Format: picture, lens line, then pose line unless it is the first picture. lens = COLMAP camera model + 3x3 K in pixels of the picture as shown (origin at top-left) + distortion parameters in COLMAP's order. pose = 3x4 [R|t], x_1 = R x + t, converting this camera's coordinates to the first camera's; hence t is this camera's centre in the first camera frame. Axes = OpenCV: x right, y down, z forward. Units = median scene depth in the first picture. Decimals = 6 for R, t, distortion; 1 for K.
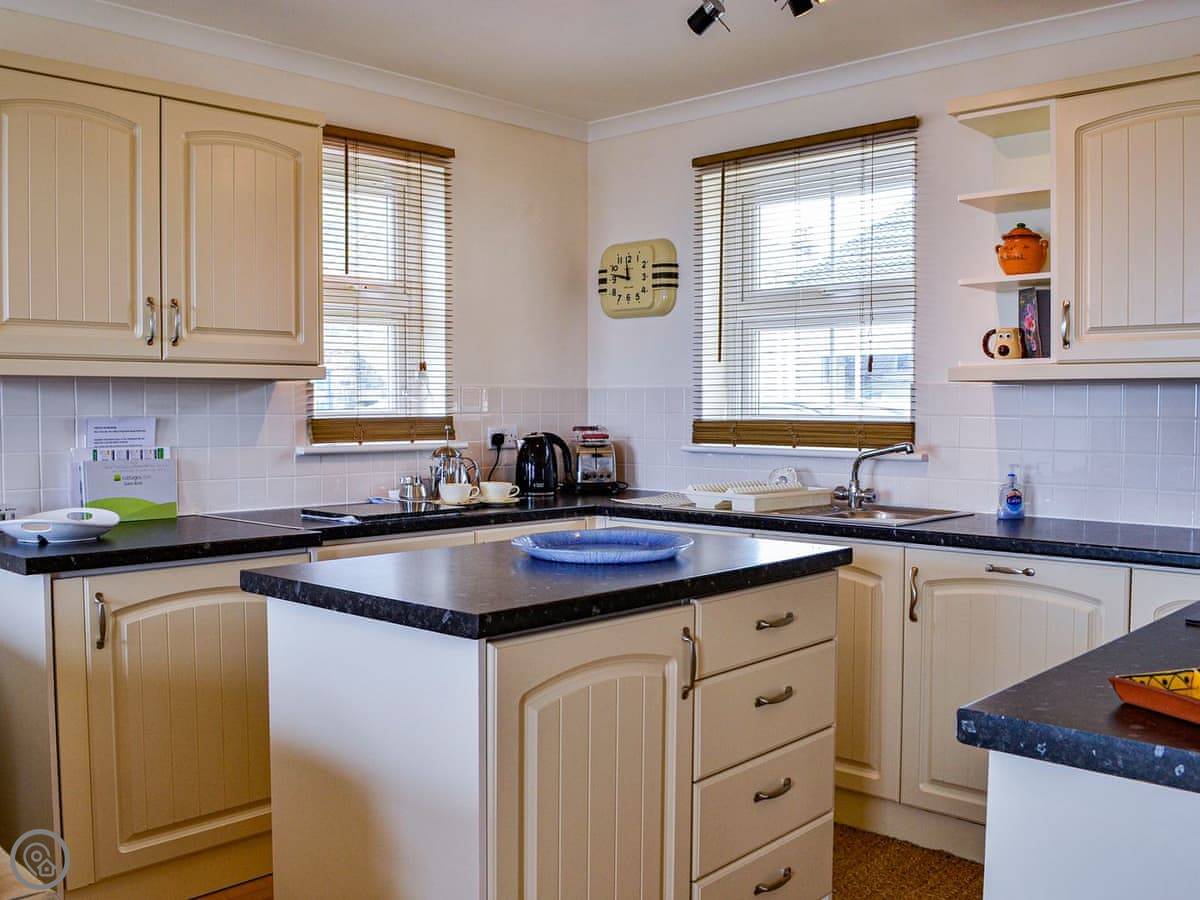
lens RADIAL K [[1125.9, 0, 599.6], [0, 1125.9, 449.8], [0, 0, 1]] dist [-0.078829, 0.000000]
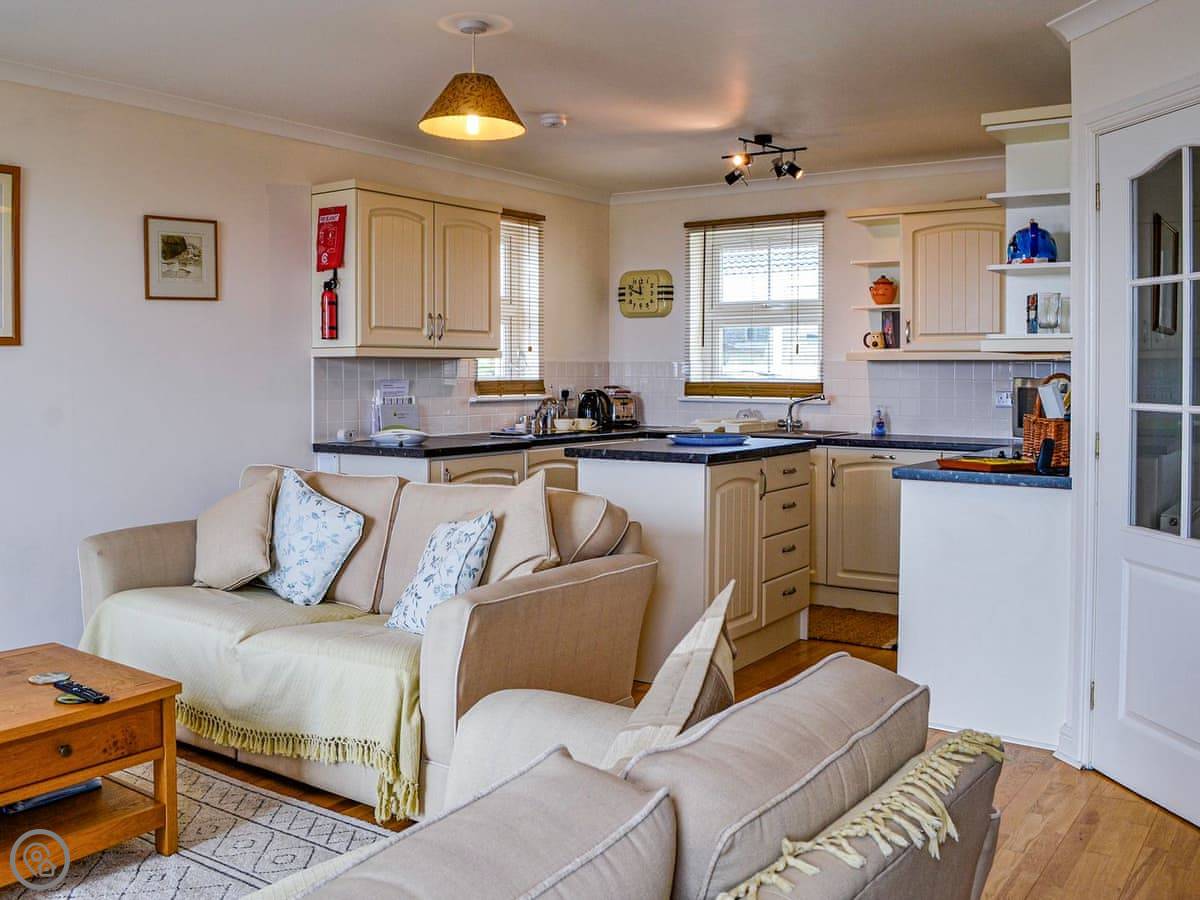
lens RADIAL K [[1125.9, 0, 591.1], [0, 1125.9, 385.6], [0, 0, 1]] dist [-0.078829, 0.000000]
pose [[0.989269, -0.000452, 0.146103, -0.333681], [0.004187, 0.999672, -0.025259, 0.022644], [-0.146044, 0.025600, 0.988947, -0.686735]]
